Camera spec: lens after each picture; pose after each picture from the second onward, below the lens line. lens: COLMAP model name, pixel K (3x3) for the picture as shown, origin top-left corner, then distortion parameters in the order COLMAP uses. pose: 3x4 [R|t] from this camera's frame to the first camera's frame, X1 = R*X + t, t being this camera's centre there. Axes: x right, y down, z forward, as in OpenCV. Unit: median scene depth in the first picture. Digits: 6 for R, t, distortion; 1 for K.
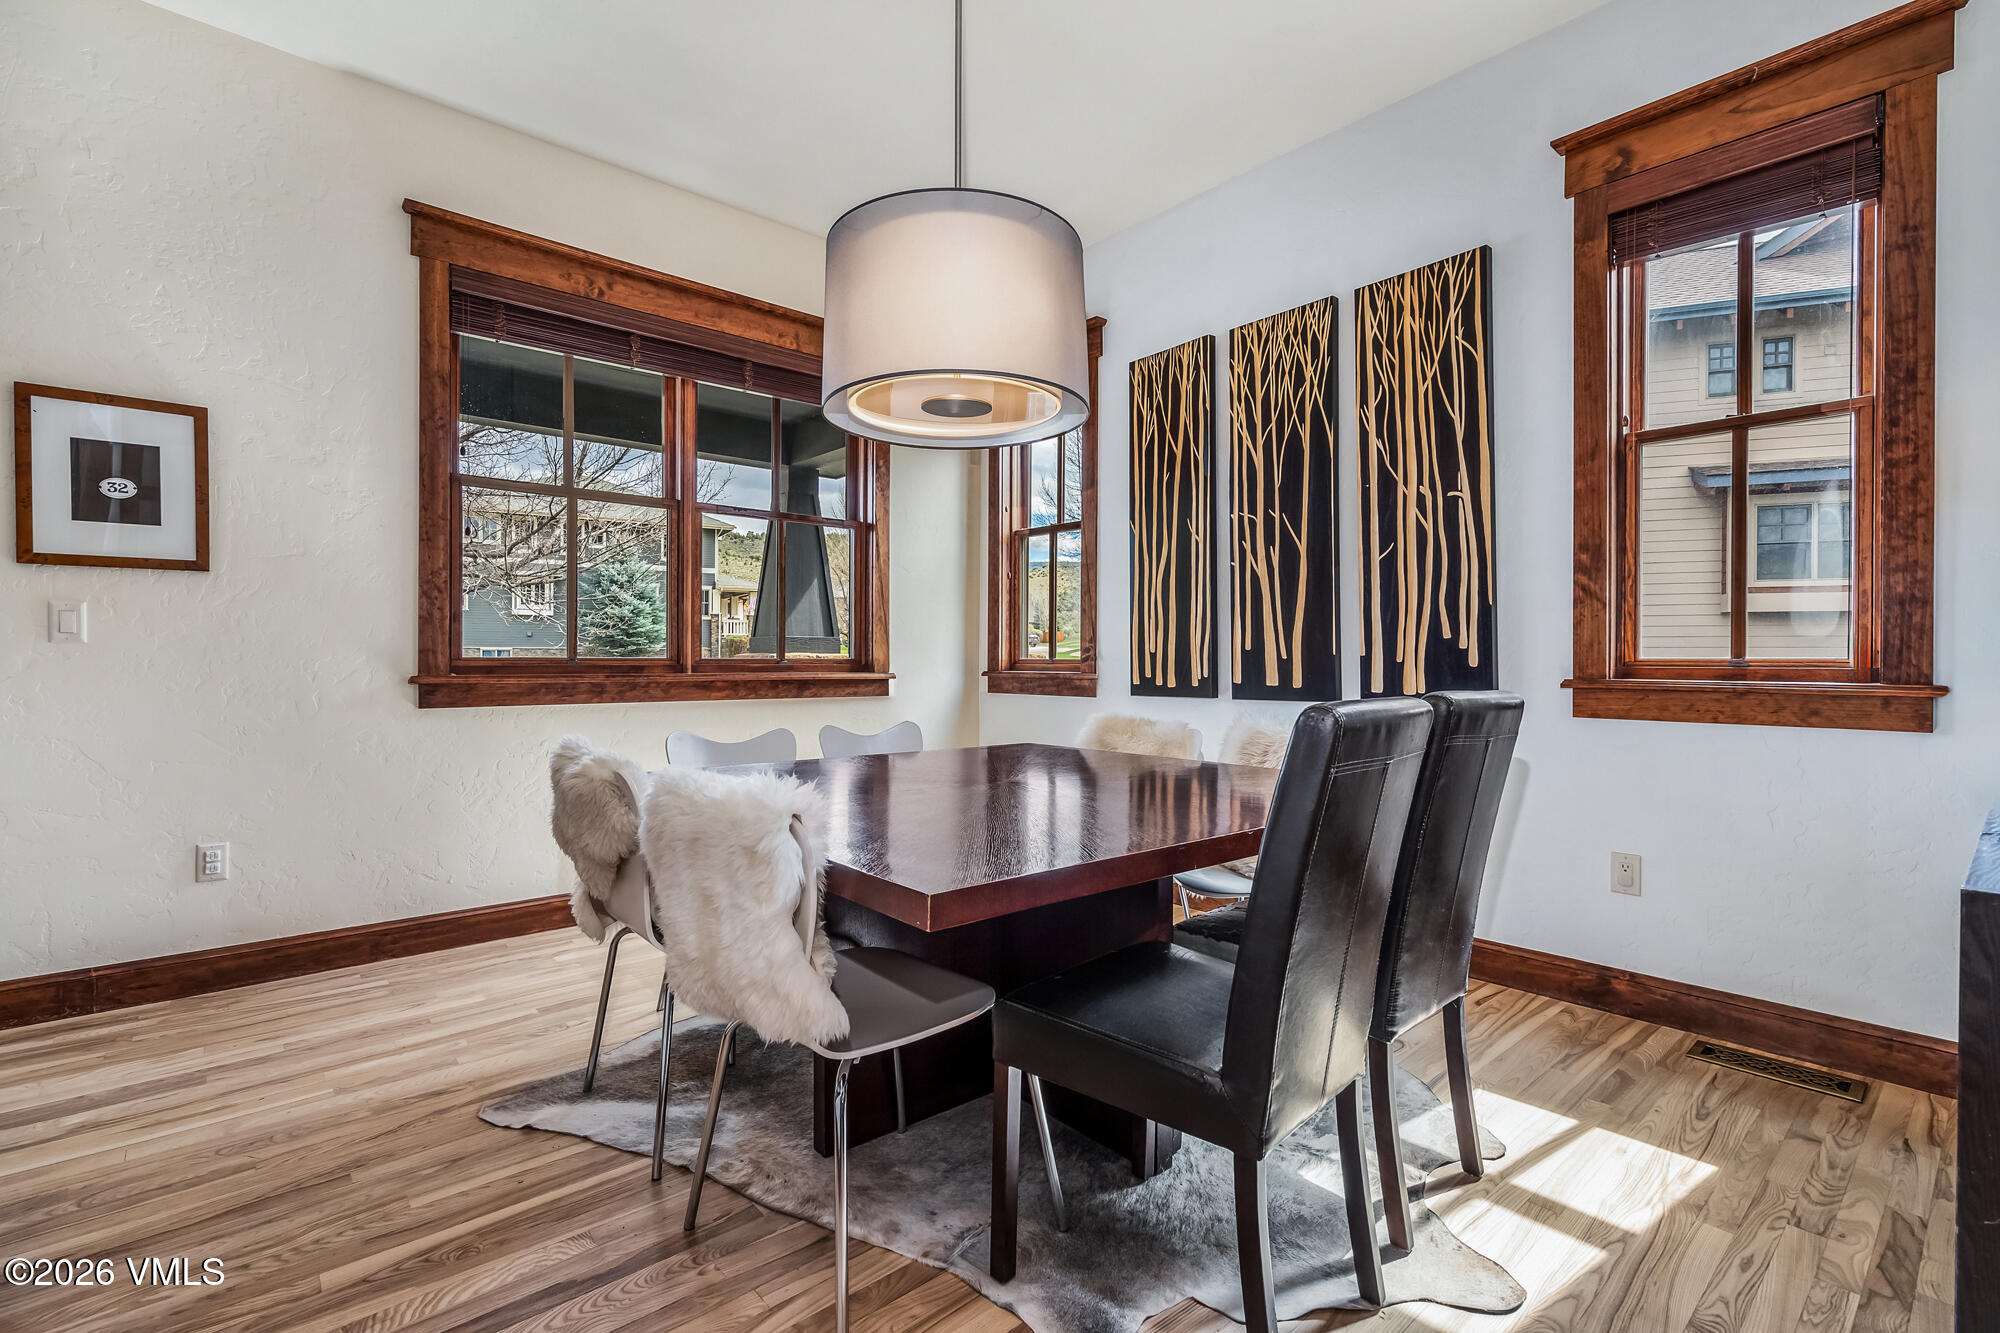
lens RADIAL K [[907.3, 0, 1035.0], [0, 907.3, 670.8], [0, 0, 1]] dist [-0.001800, 0.001423]
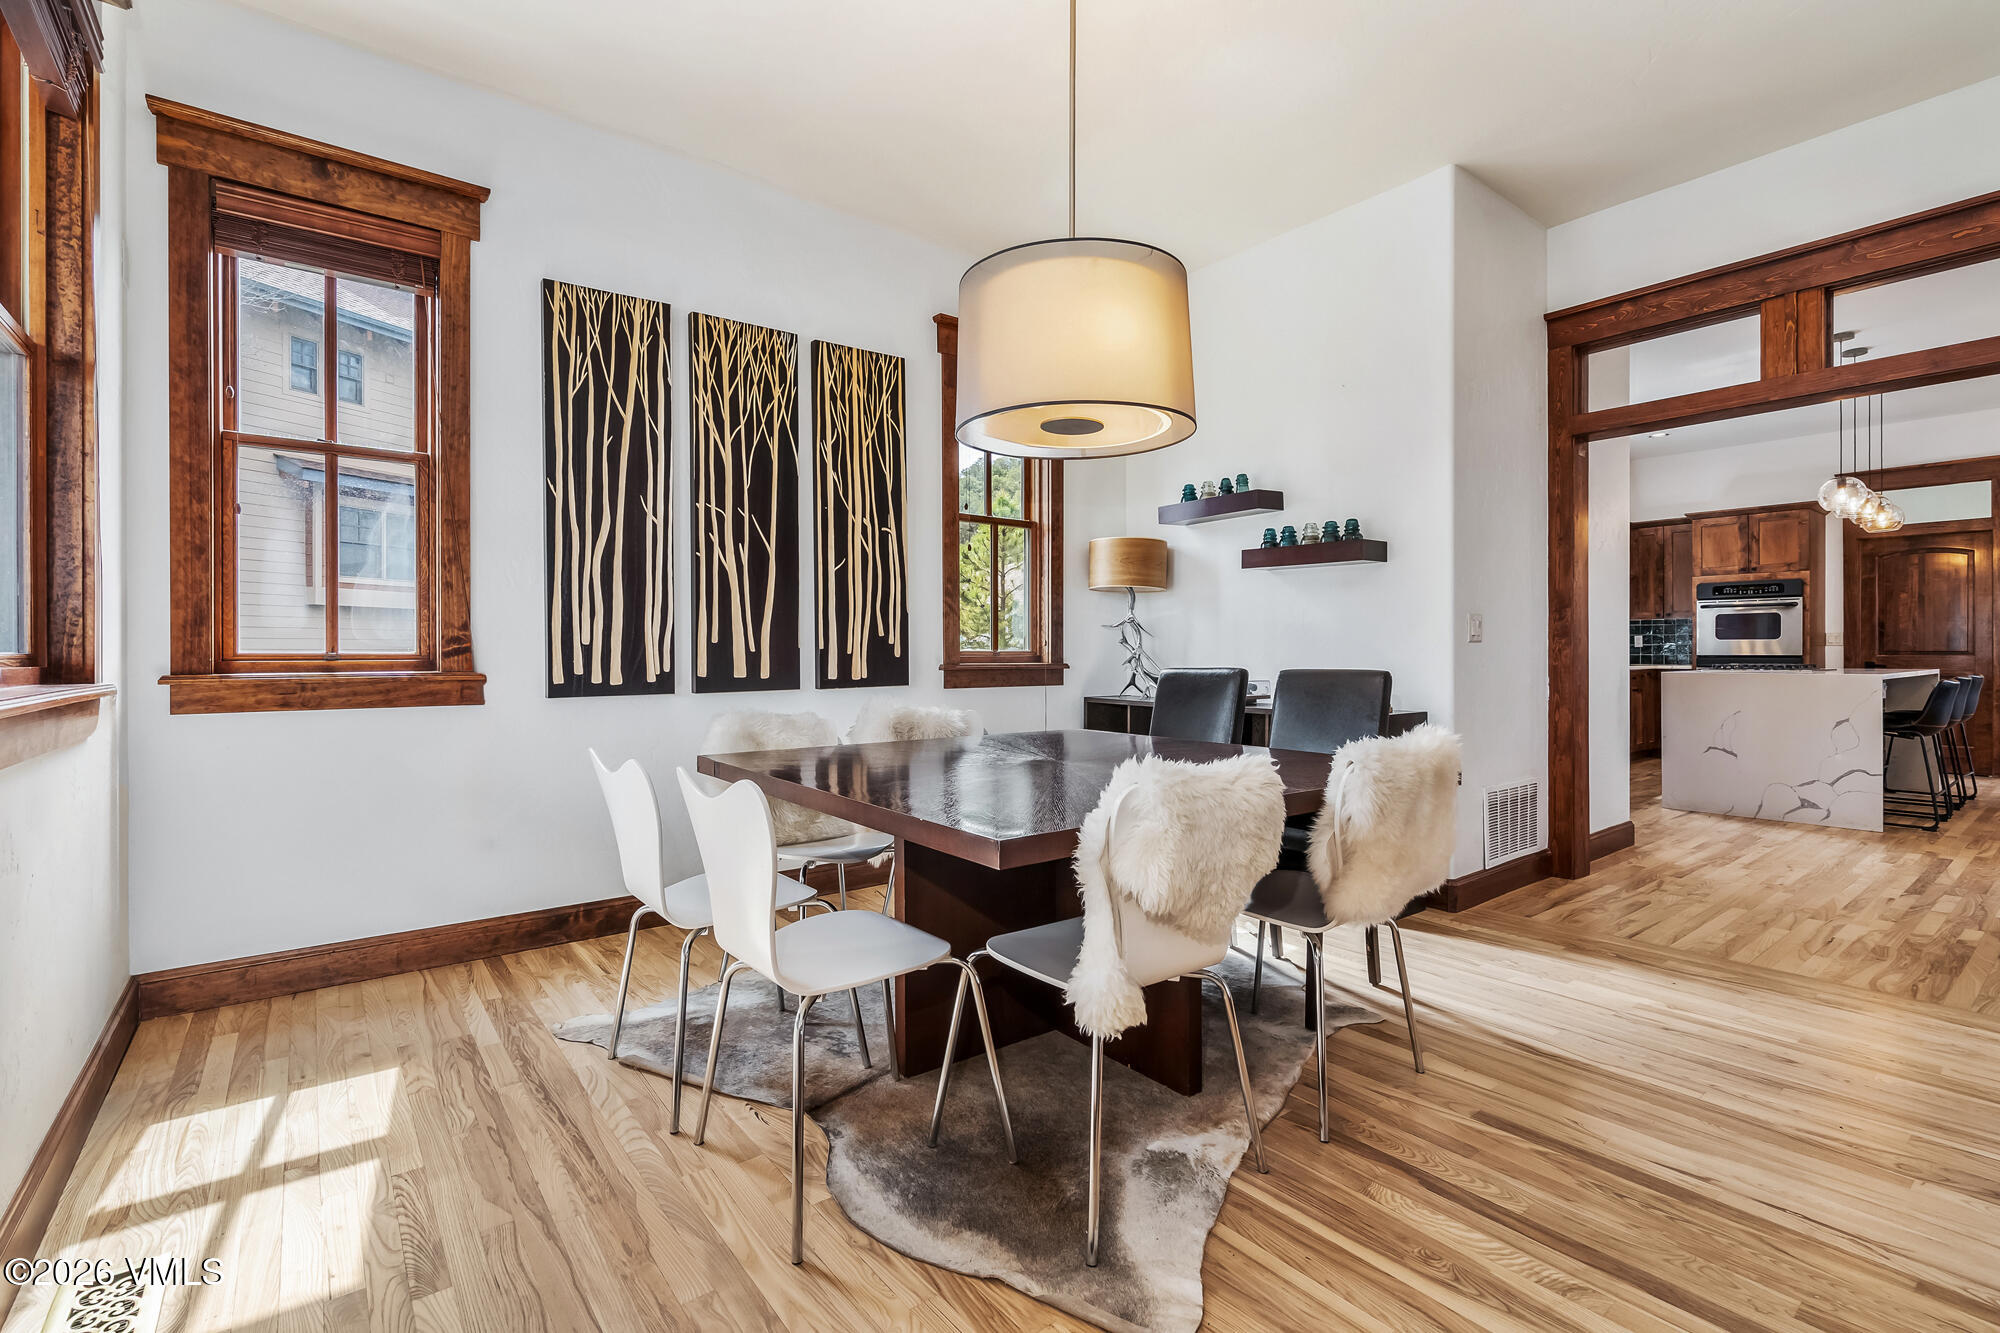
lens RADIAL K [[907.3, 0, 983.7], [0, 907.3, 657.0], [0, 0, 1]] dist [-0.001800, 0.001423]
pose [[0.082934, -0.008198, 0.996521, -0.749840], [0.013804, 0.999880, 0.007077, -0.010704], [-0.996459, 0.013169, 0.083038, 0.635372]]
